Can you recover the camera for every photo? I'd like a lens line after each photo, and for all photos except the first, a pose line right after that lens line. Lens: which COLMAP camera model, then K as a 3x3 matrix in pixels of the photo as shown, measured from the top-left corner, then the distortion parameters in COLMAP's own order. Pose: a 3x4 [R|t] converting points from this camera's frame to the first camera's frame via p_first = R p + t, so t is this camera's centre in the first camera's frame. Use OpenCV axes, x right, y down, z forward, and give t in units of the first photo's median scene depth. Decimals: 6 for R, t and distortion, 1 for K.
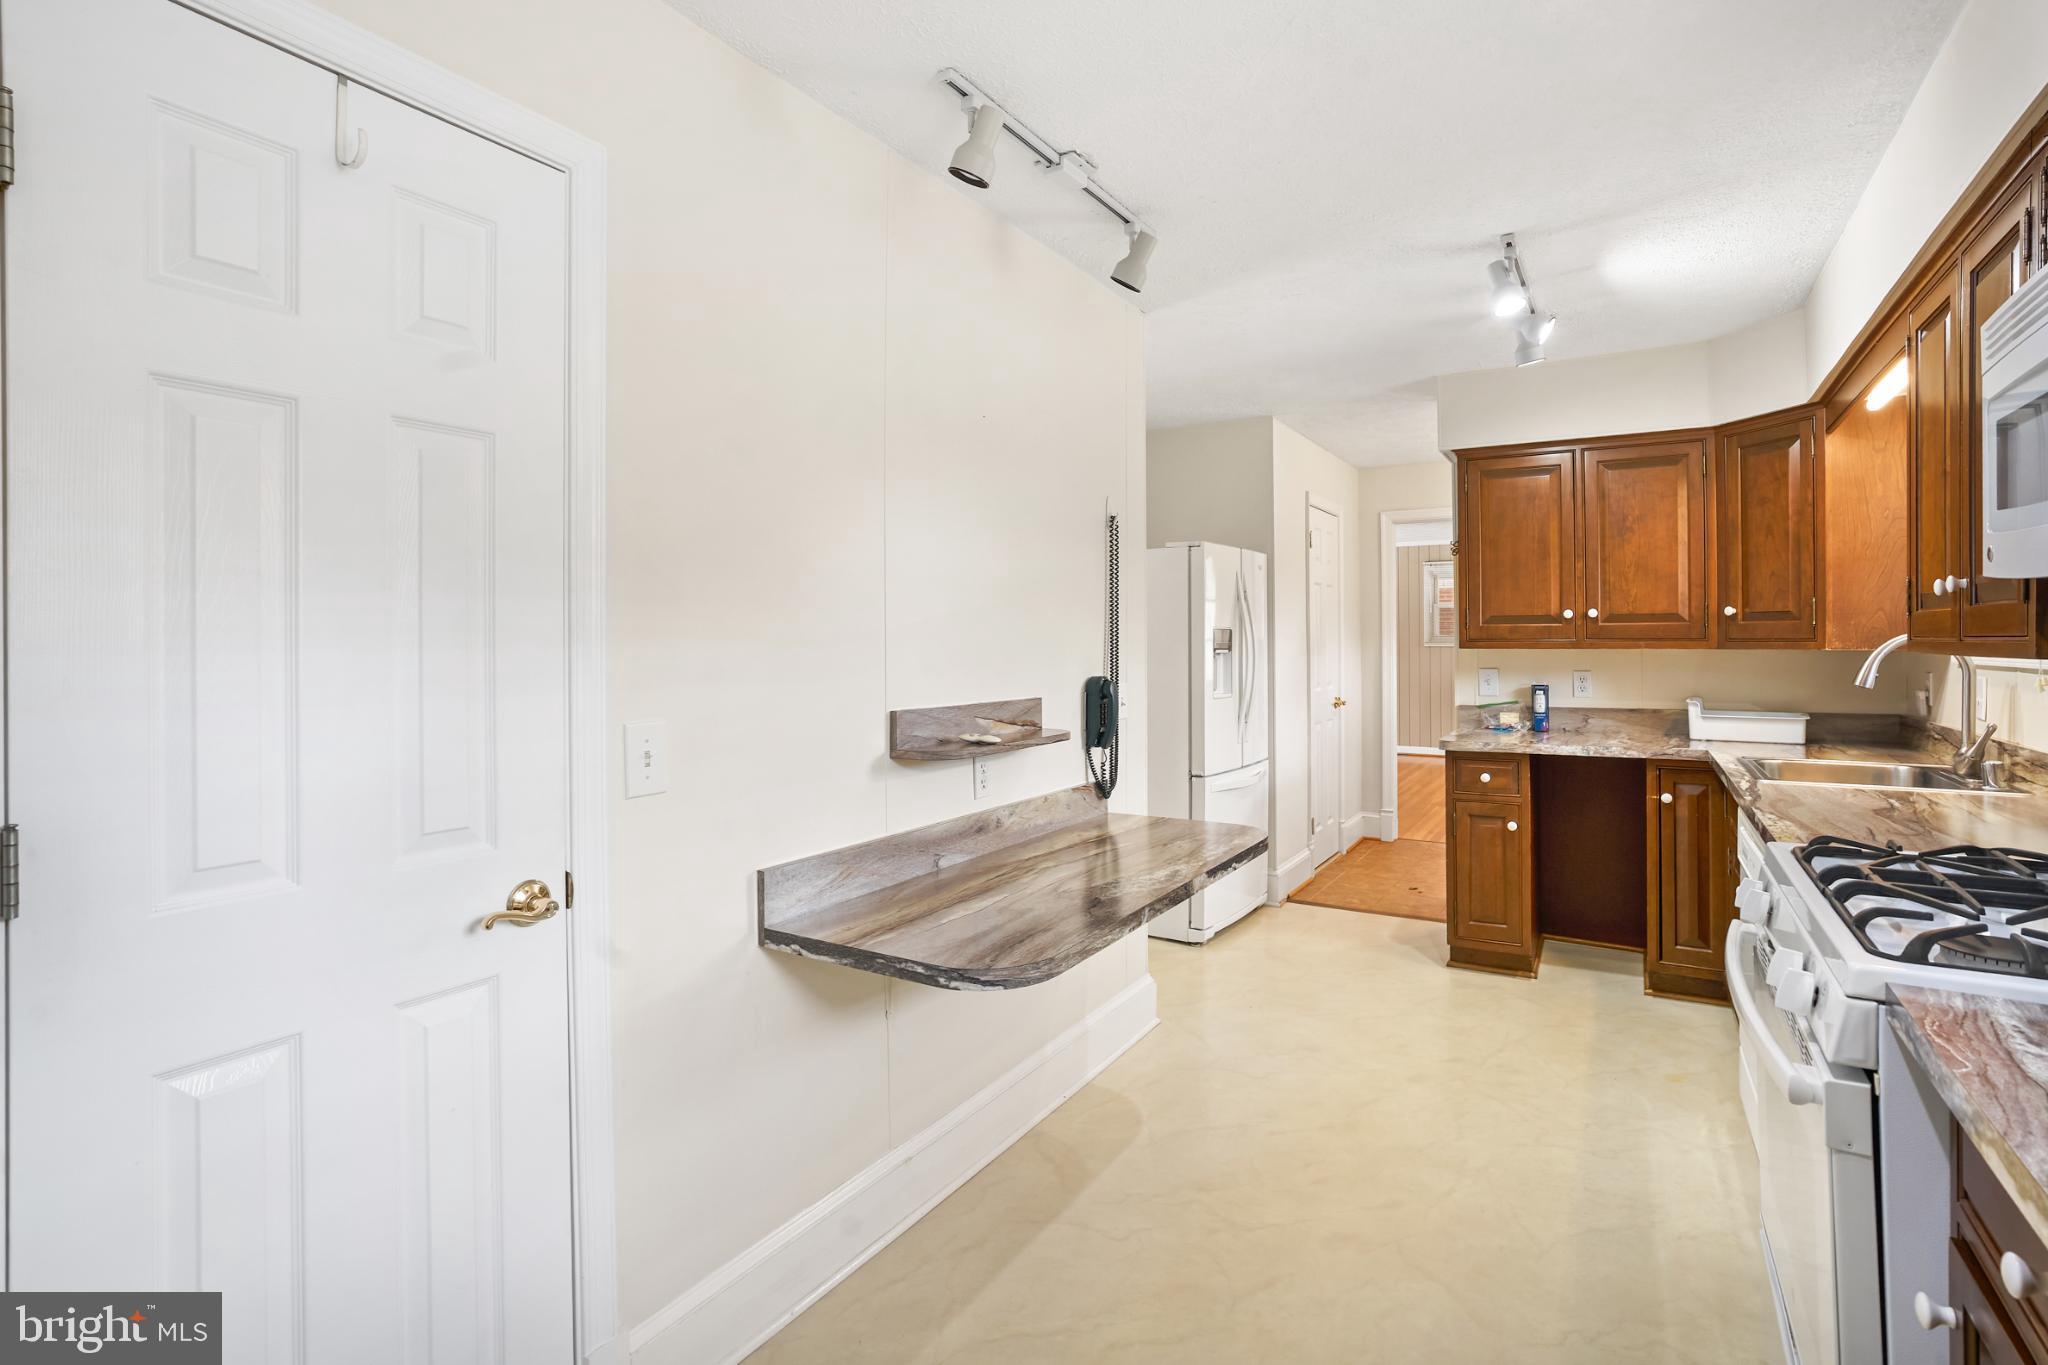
lens RADIAL K [[937.8, 0, 1020.3], [0, 937.8, 640.8], [0, 0, 1]] dist [-0.015989, 0.000500]
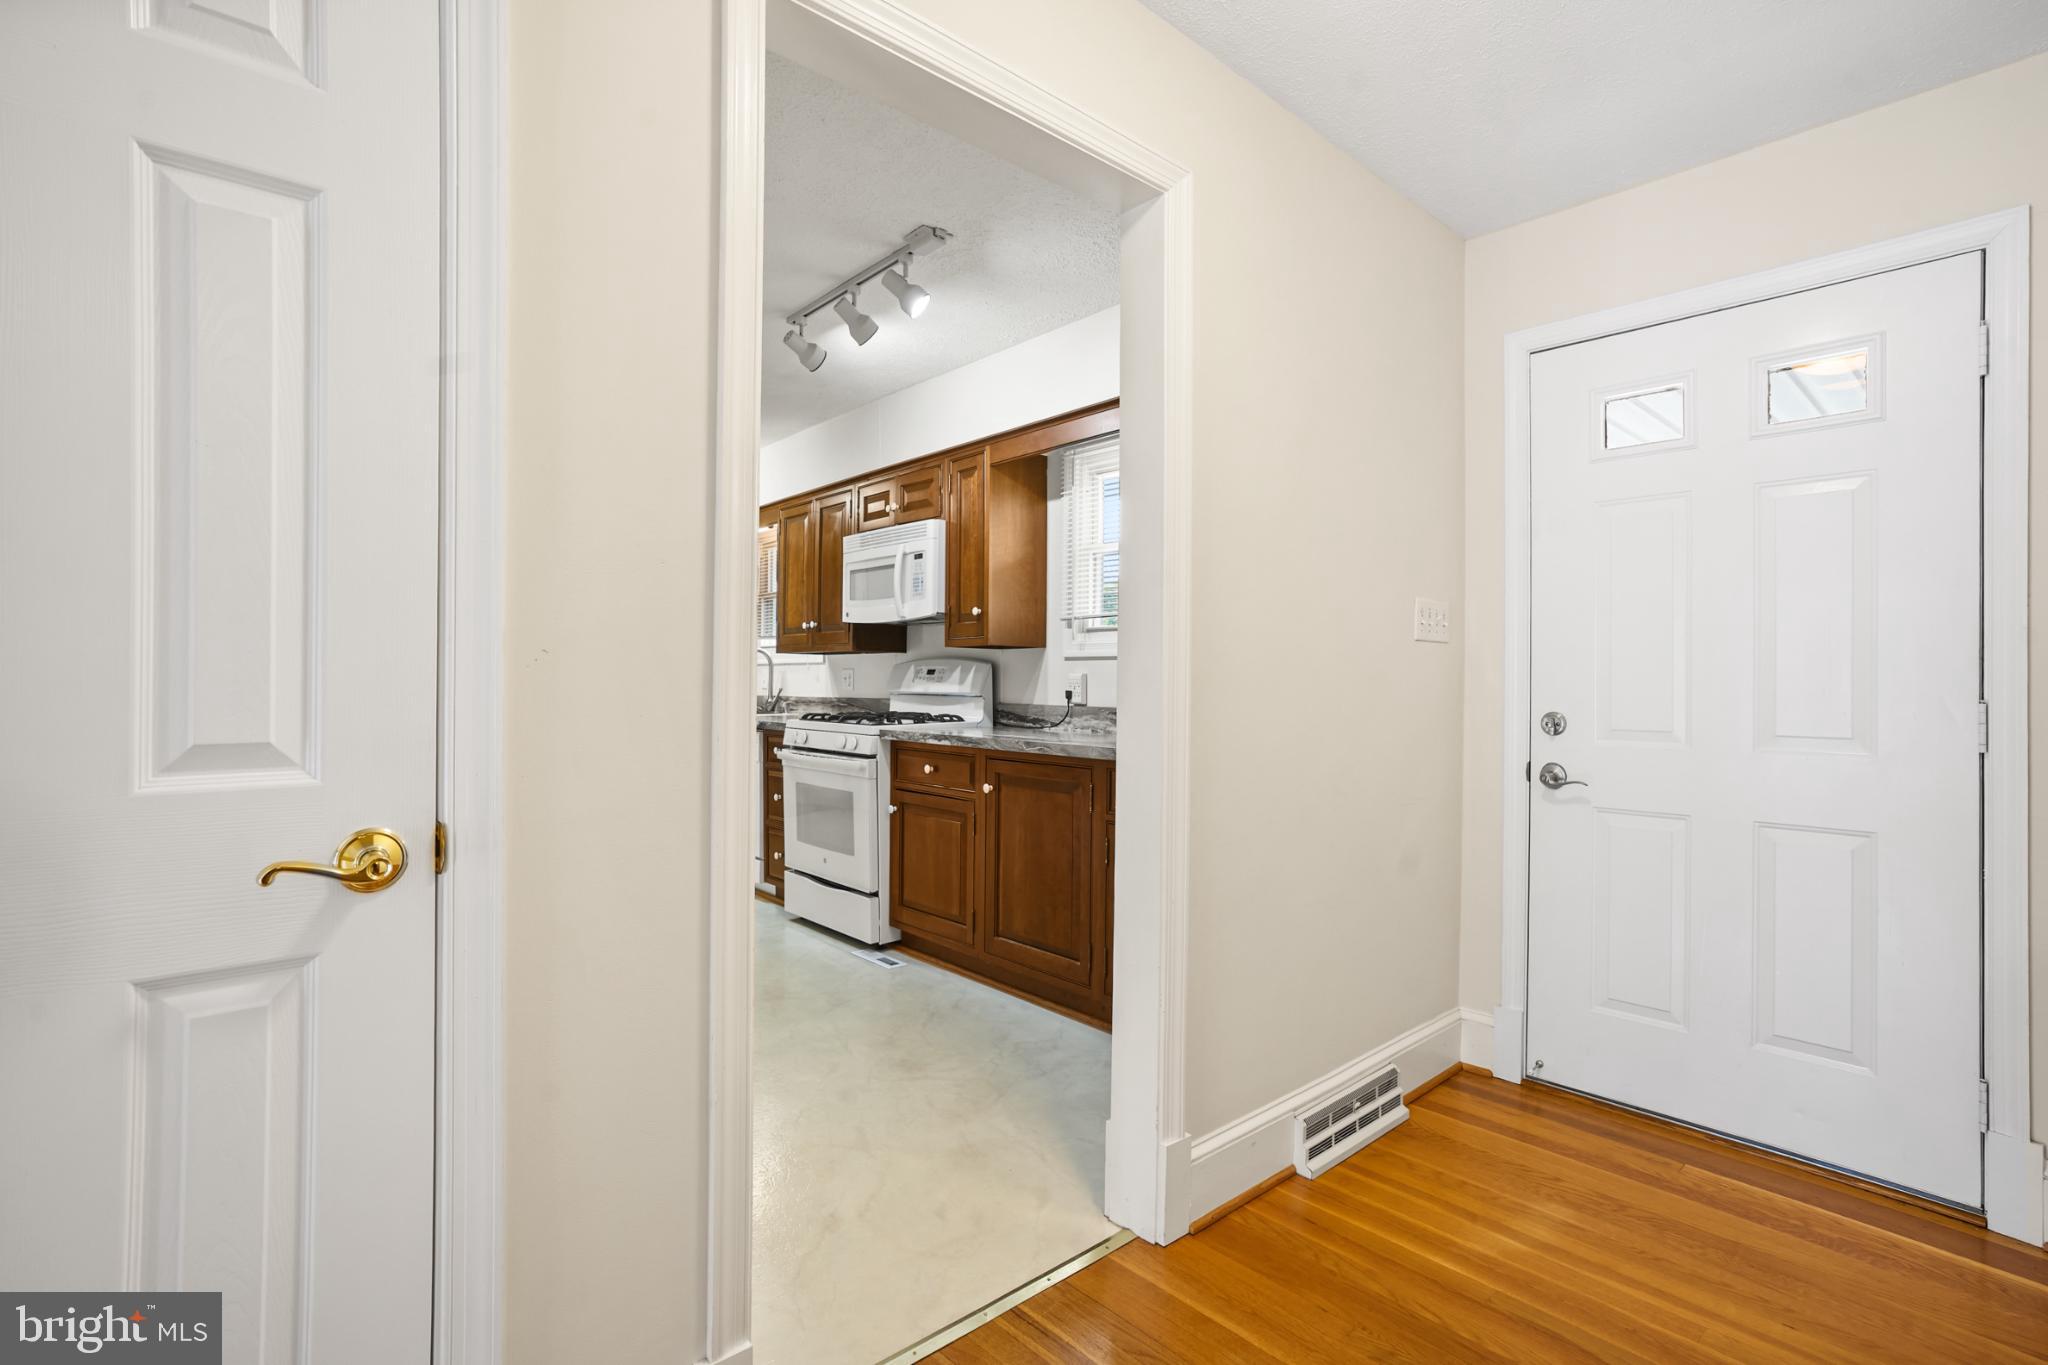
lens RADIAL K [[961.3, 0, 1022.3], [0, 961.3, 673.7], [0, 0, 1]] dist [-0.000323, 0.000102]
pose [[0.254821, 0.006904, 0.966964, -1.406881], [-0.002367, 0.999976, -0.006516, 0.088955], [-0.966985, -0.000628, 0.254831, -0.257485]]
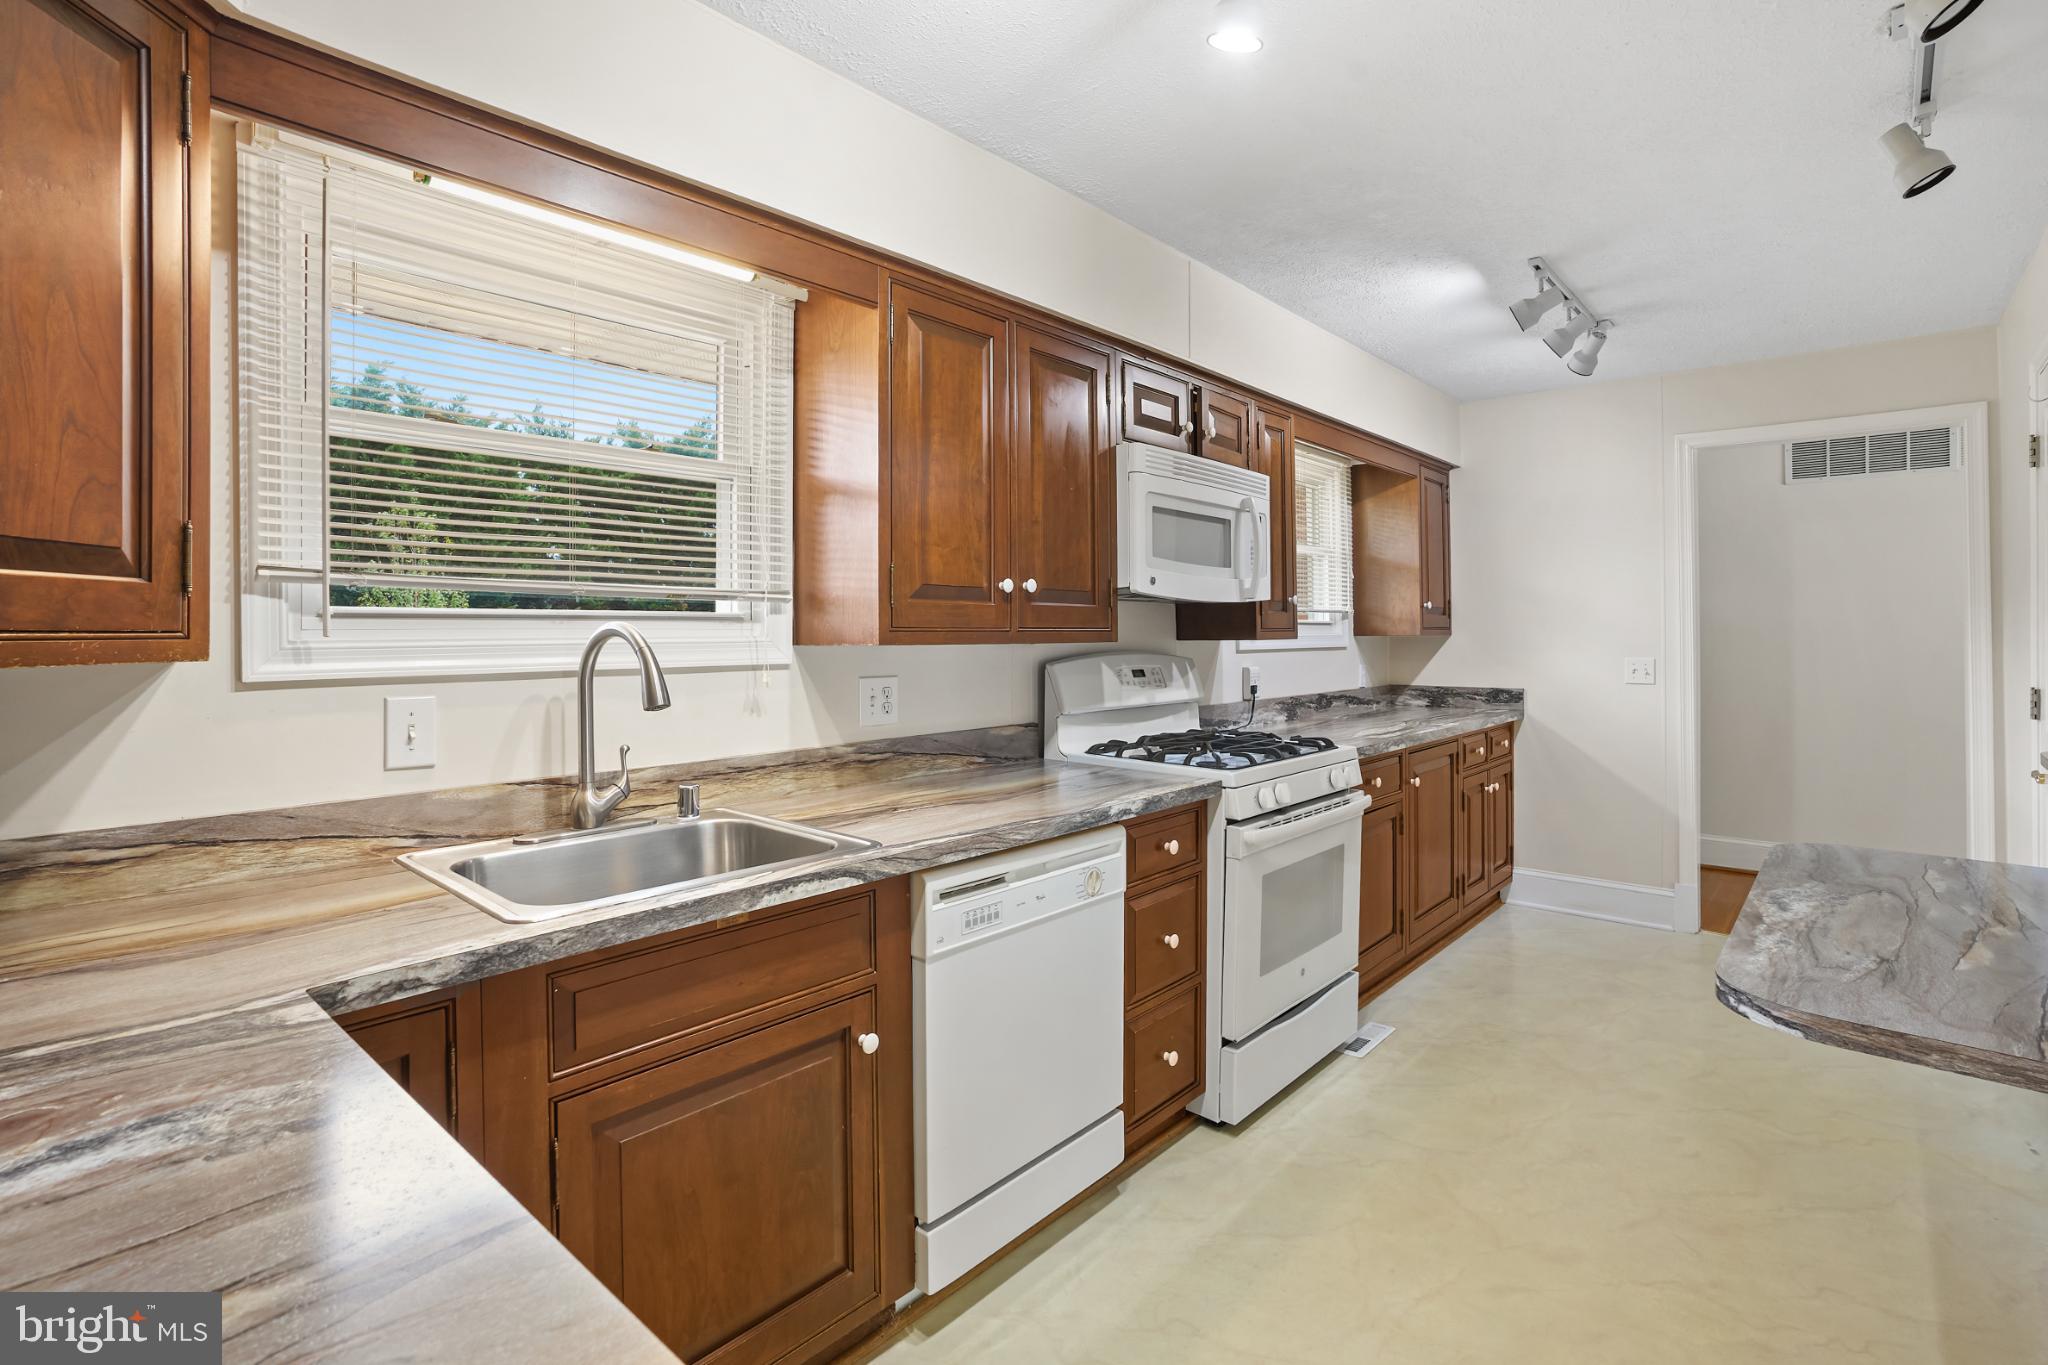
lens RADIAL K [[937.8, 0, 1020.3], [0, 937.8, 640.8], [0, 0, 1]] dist [-0.015989, 0.000500]
pose [[-0.987620, 0.015178, 0.156128, 0.782316], [0.015460, 0.999880, 0.000594, 0.011501], [-0.156101, 0.003000, -0.987737, 2.153308]]
